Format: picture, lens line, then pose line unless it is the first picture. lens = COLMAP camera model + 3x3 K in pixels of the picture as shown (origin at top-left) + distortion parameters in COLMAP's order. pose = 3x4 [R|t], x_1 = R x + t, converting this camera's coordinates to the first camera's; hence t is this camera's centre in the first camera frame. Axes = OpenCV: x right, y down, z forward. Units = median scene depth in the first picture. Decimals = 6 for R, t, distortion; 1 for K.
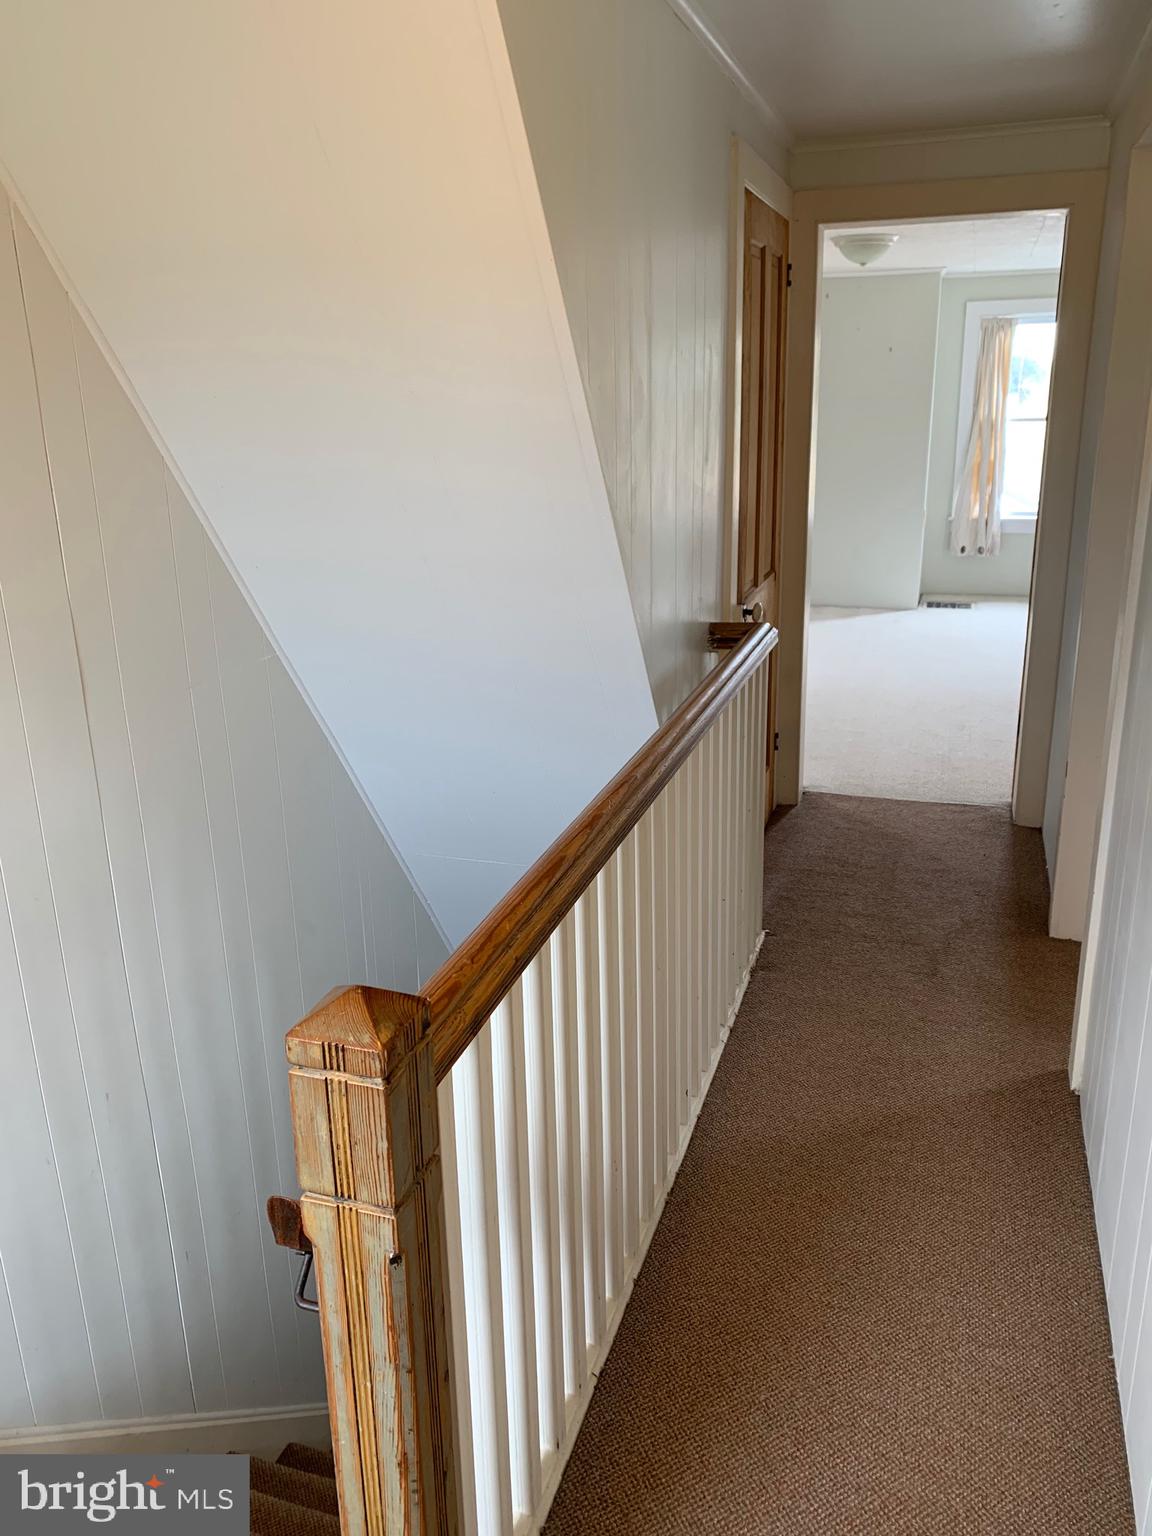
lens RADIAL K [[1177.7, 0, 580.8], [0, 1177.7, 767.5], [0, 0, 1]] dist [0.039889, -0.054759]
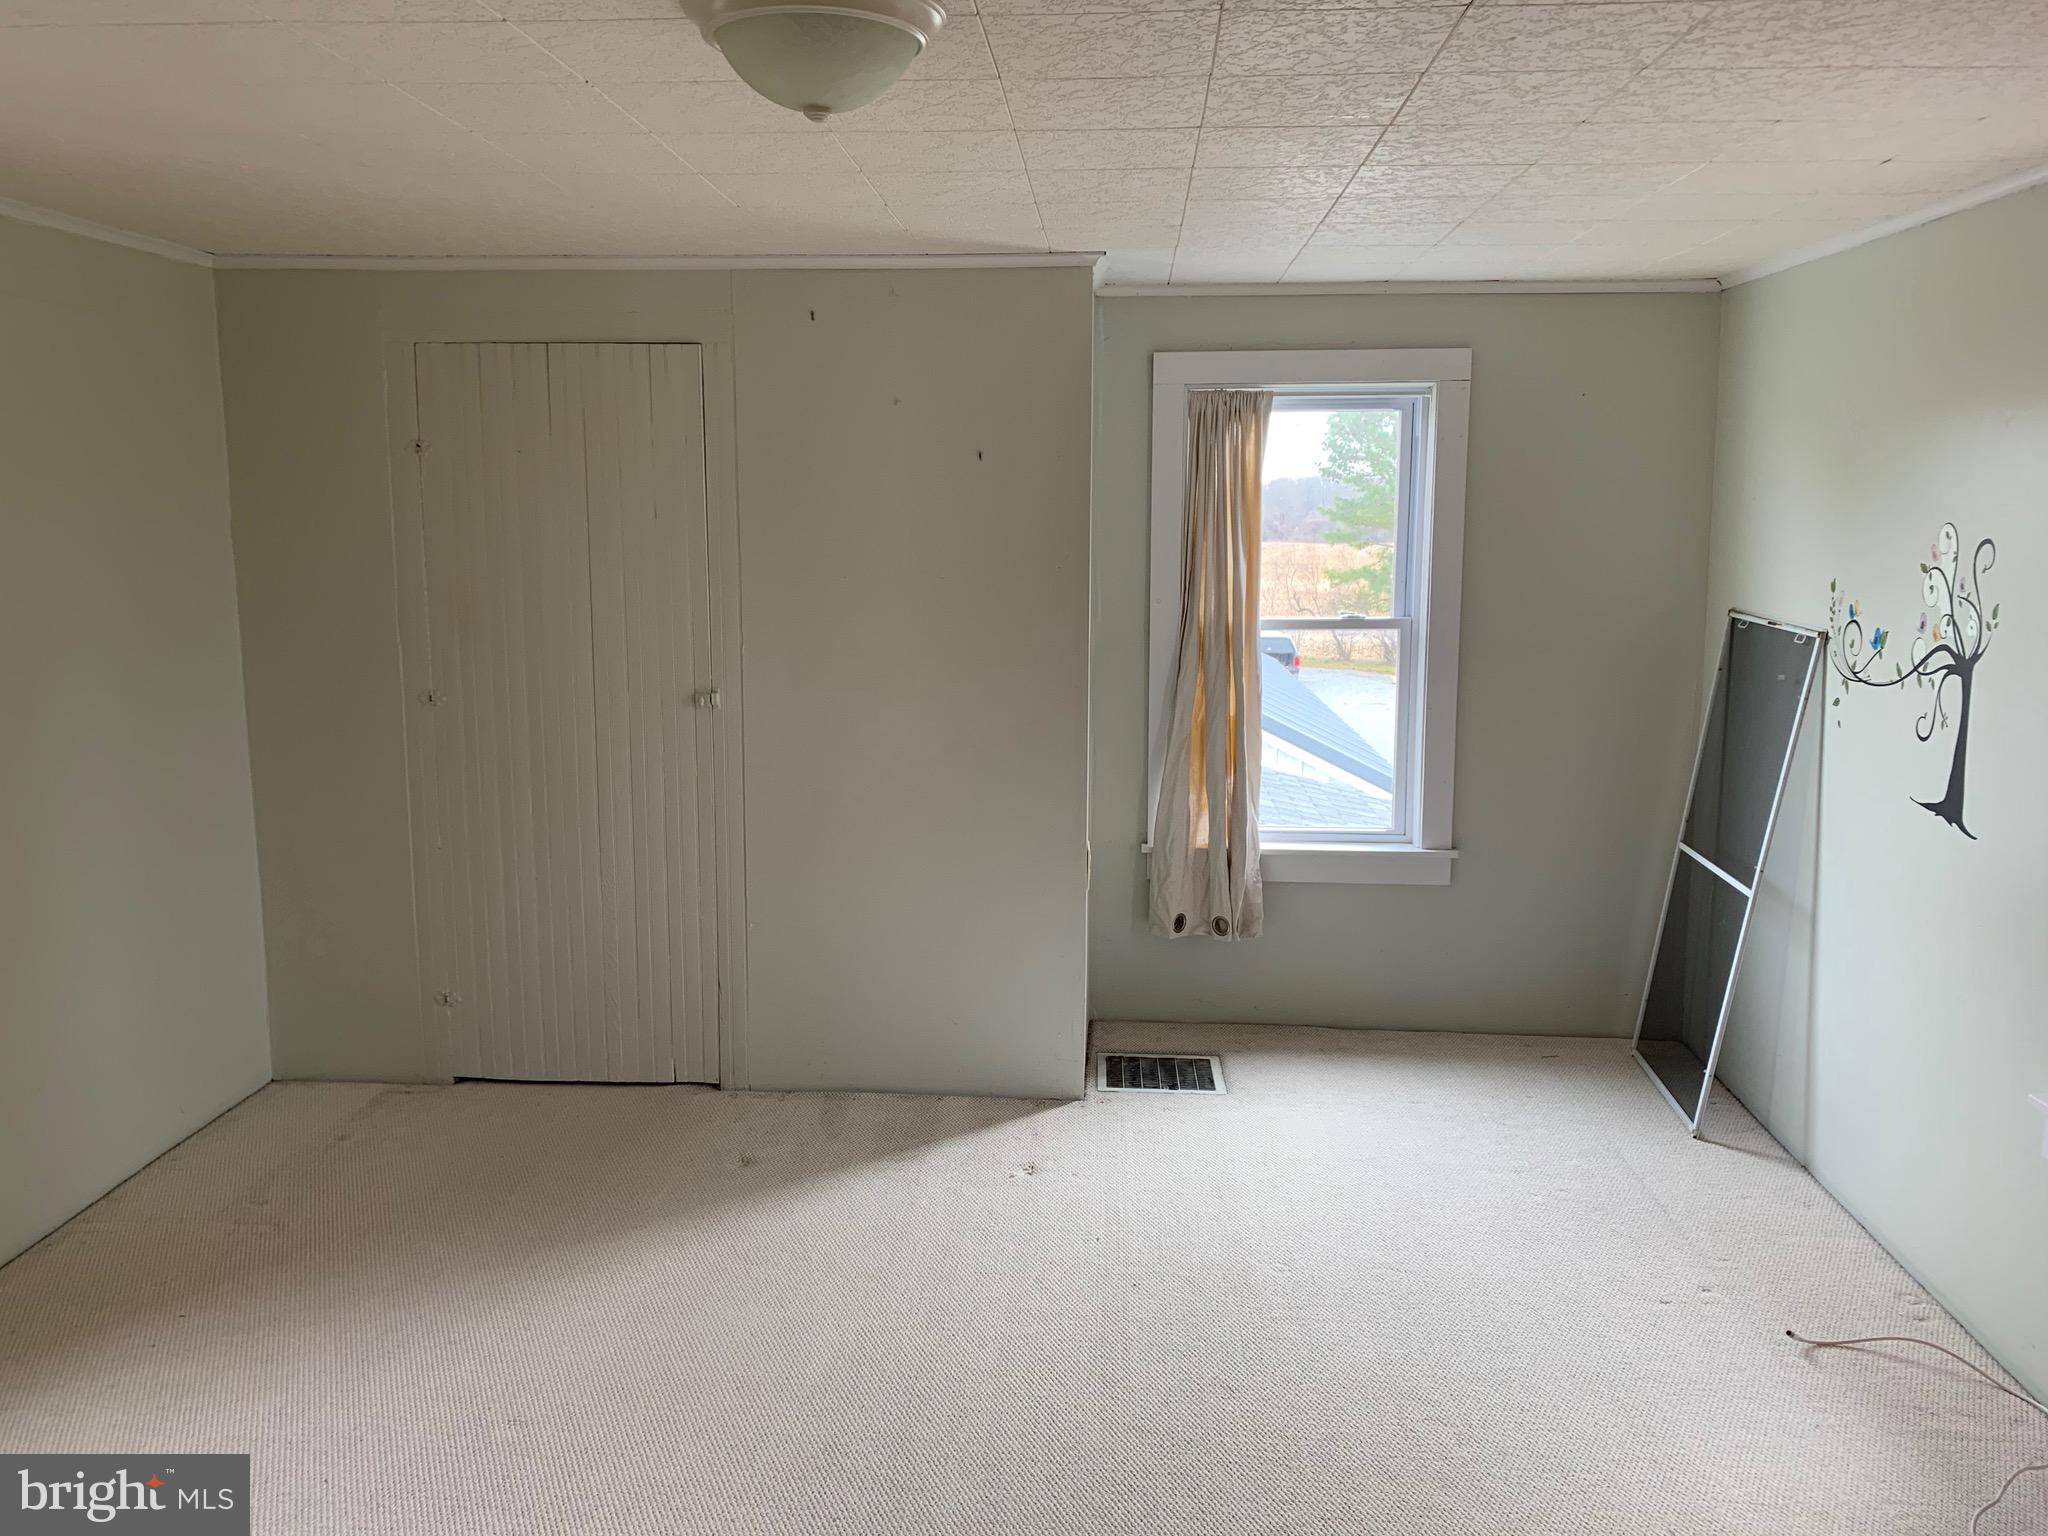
lens RADIAL K [[1570.3, 0, 1018.3], [0, 1570.3, 752.5], [0, 0, 1]] dist [0.039889, -0.054759]
pose [[0.968954, -0.019160, 0.246496, 0.134446], [0.055562, 0.988366, -0.141583, -0.170324], [-0.240915, 0.150883, 0.958746, 0.480380]]
